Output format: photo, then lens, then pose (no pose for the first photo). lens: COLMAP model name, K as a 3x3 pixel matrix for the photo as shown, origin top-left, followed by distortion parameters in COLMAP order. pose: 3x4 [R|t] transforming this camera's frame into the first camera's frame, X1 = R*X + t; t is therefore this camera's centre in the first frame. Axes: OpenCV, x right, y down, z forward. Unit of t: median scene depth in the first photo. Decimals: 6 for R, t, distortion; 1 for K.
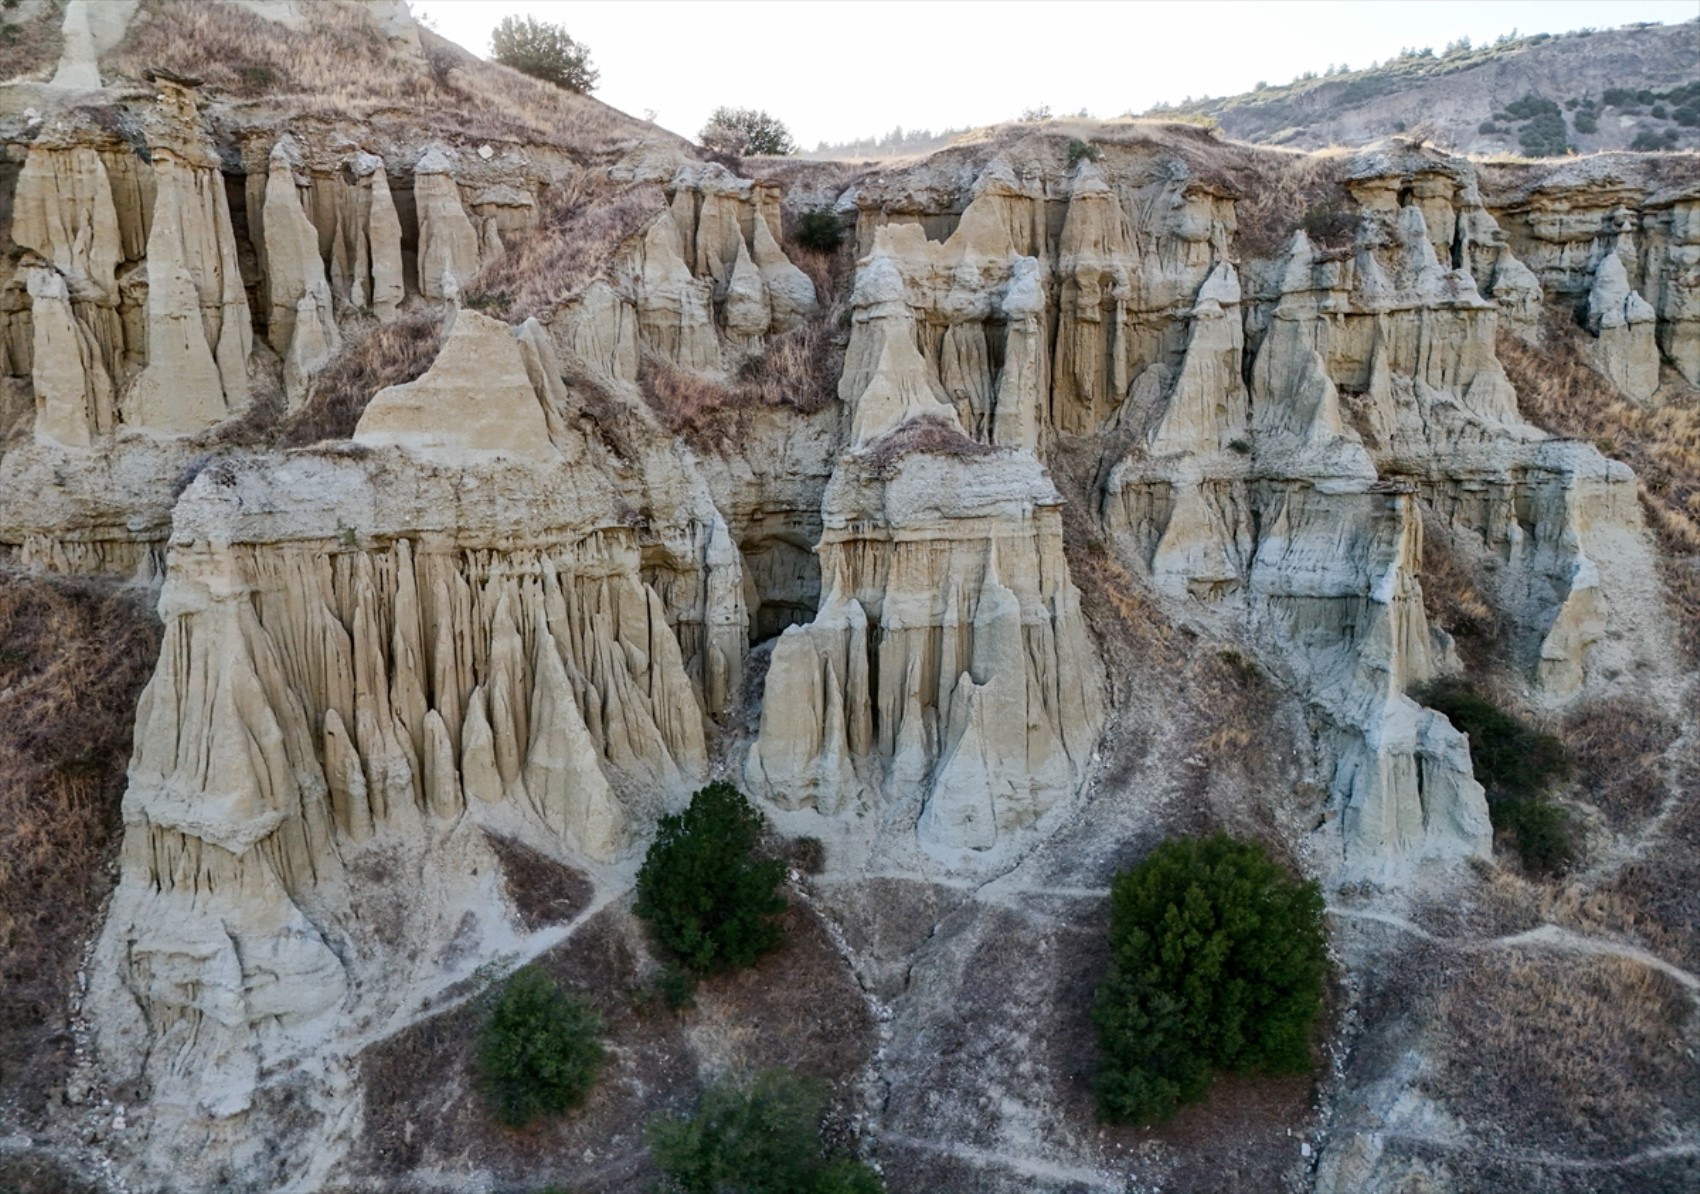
lens RADIAL K [[1245.0, 0, 853.3], [0, 1245.0, 637.6], [0, 0, 1]] dist [0.065543, -0.062563]
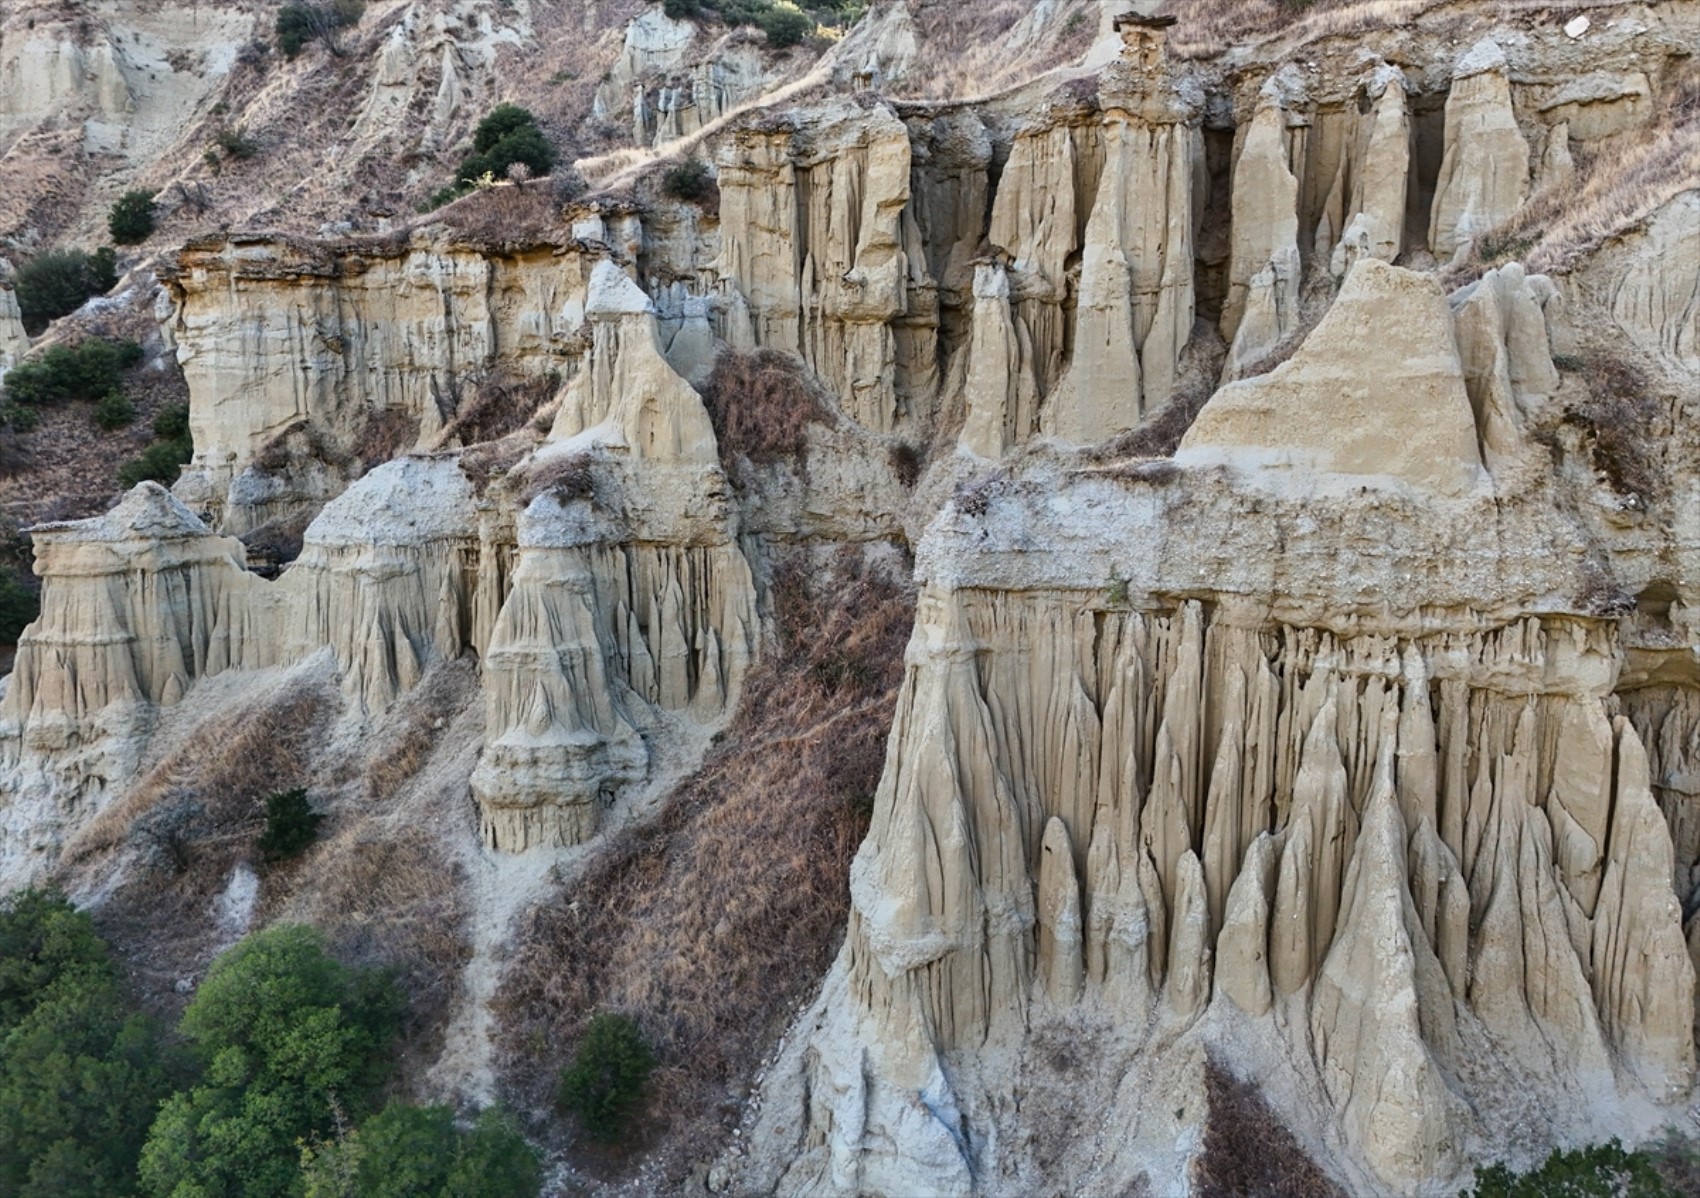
lens RADIAL K [[1245.0, 0, 853.3], [0, 1245.0, 639.6], [0, 0, 1]] dist [0.065543, -0.062563]
pose [[0.597112, 0.138921, -0.790037, 0.070140], [-0.135874, 0.988174, 0.071069, -0.069487], [0.790567, 0.064909, 0.608926, 0.367537]]
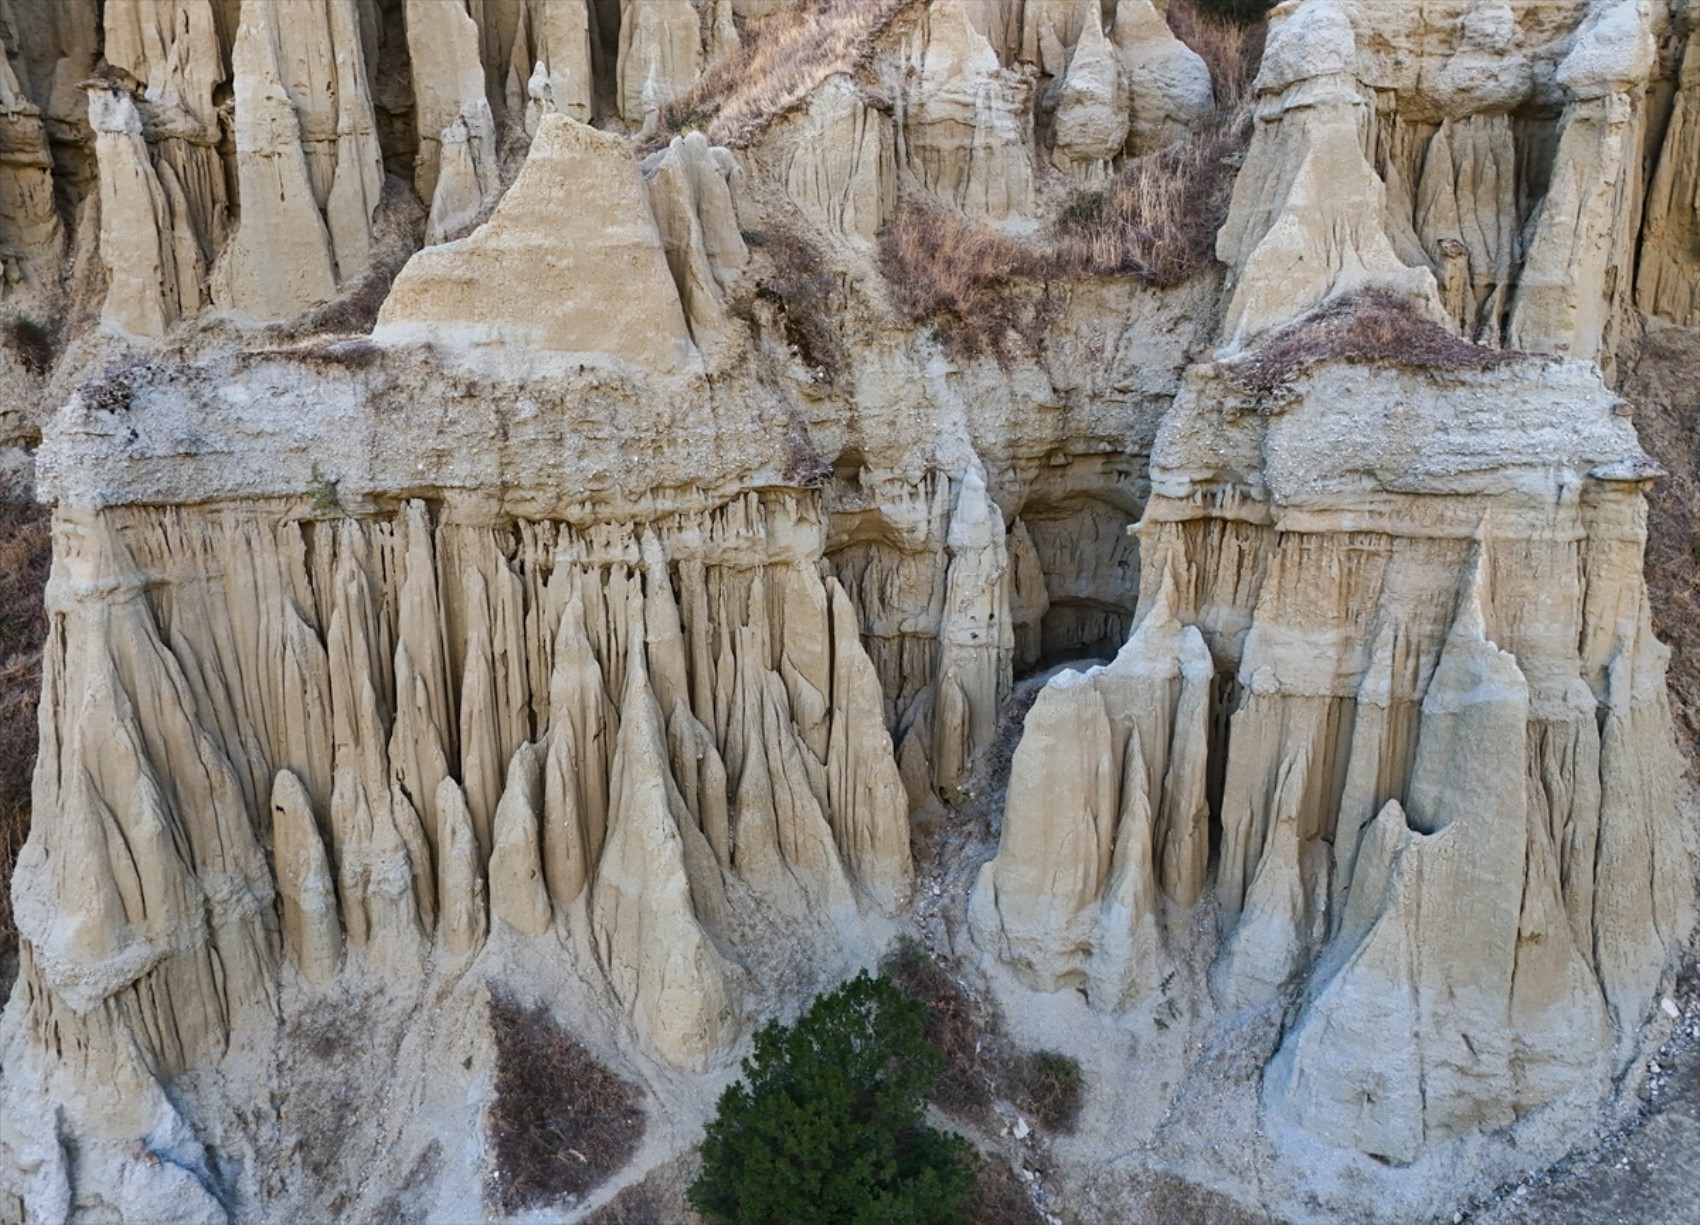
lens RADIAL K [[1249.0, 0, 844.4], [0, 1249.0, 636.9], [0, 0, 1]] dist [0.068069, -0.067664]
pose [[0.935770, 0.092579, -0.340239, 0.047068], [-0.060320, 0.992723, 0.104219, -0.076384], [0.347412, -0.077002, 0.934546, 0.421507]]
